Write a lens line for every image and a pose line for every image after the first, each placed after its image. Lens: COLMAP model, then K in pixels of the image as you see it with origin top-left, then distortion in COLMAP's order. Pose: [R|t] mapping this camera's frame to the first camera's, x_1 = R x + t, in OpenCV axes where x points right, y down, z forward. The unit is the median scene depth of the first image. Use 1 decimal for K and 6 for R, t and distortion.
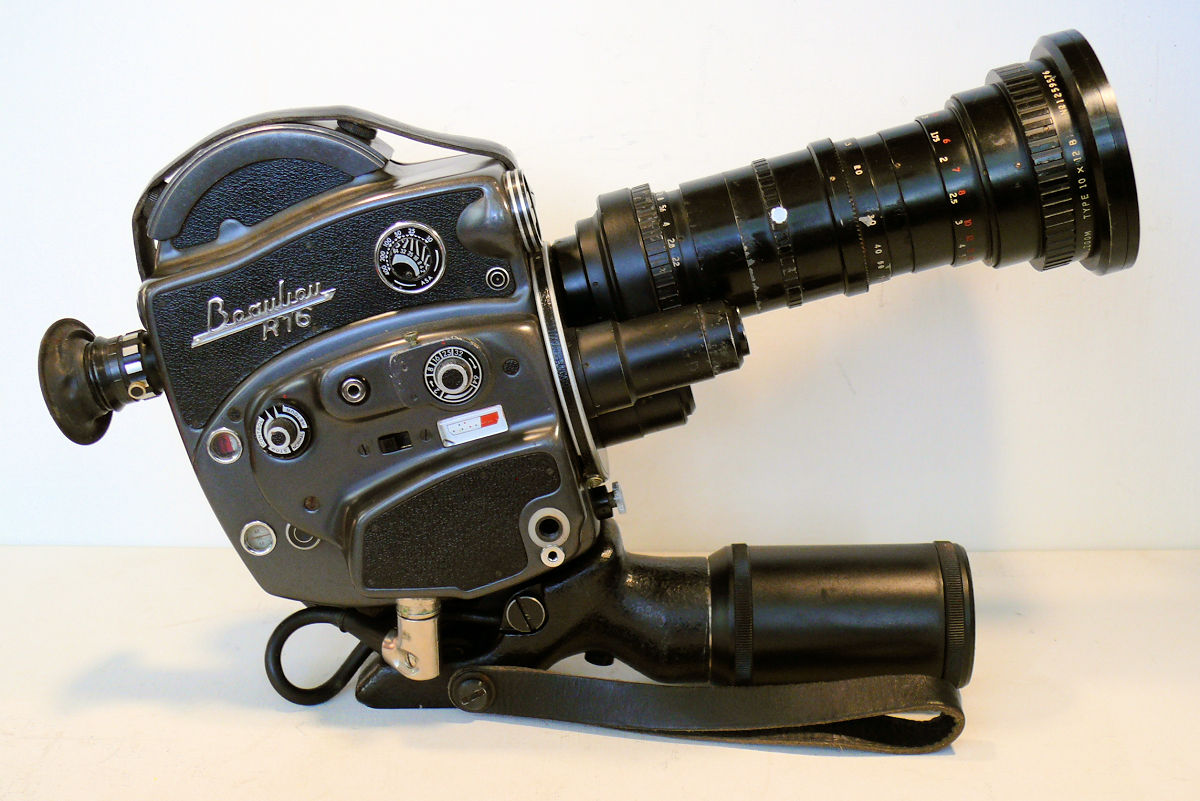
lens RADIAL K [[1728.5, 0, 600.7], [0, 1728.5, 404.3], [0, 0, 1]] dist [-0.051358, 0.000000]
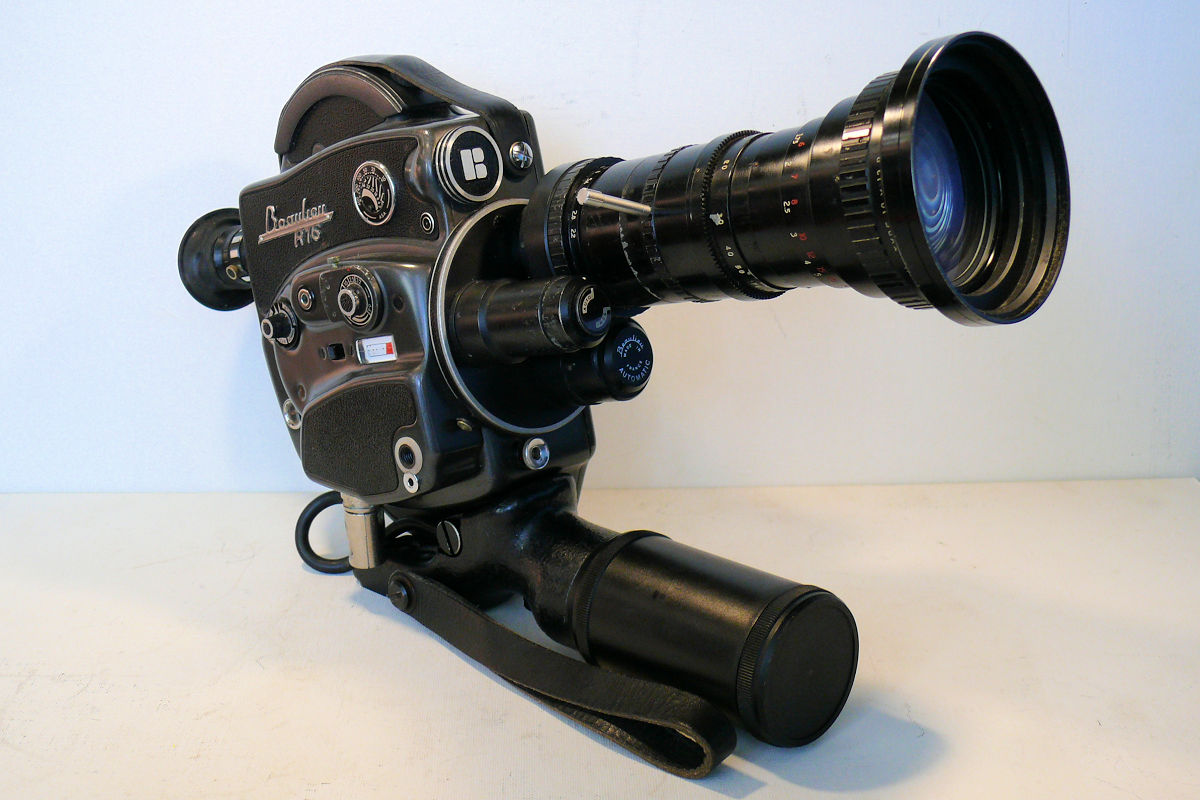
lens RADIAL K [[1728.5, 0, 600.5], [0, 1728.5, 397.5], [0, 0, 1]] dist [-0.051358, 0.000000]
pose [[0.715929, 0.208288, -0.666380, 0.766716], [-0.194229, 0.976202, 0.096457, -0.091513], [0.670612, 0.060374, 0.739347, 0.275454]]
